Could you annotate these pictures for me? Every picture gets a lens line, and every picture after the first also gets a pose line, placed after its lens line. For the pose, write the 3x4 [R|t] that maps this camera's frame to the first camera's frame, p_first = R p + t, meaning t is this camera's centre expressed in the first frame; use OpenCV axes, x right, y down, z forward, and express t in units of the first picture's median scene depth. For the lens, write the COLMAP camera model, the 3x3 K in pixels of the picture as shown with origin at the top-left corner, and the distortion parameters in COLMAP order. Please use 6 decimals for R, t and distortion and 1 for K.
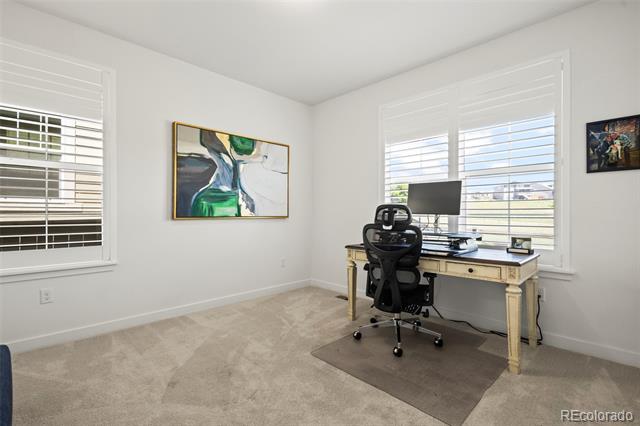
lens RADIAL K [[294.5, 0, 319.4], [0, 294.5, 212.0], [0, 0, 1]] dist [0.003454, 0.000154]
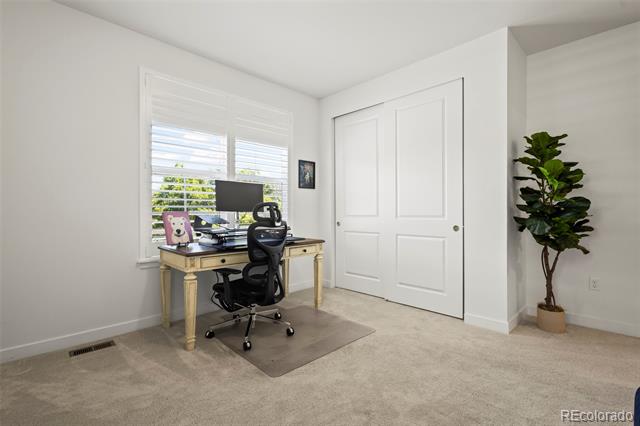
lens RADIAL K [[294.5, 0, 319.4], [0, 294.5, 212.7], [0, 0, 1]] dist [0.003454, 0.000154]
pose [[0.010429, -0.009364, 0.999902, -0.674640], [-0.006639, 0.999933, 0.009433, -0.001029], [-0.999924, -0.006736, 0.010366, 0.672228]]
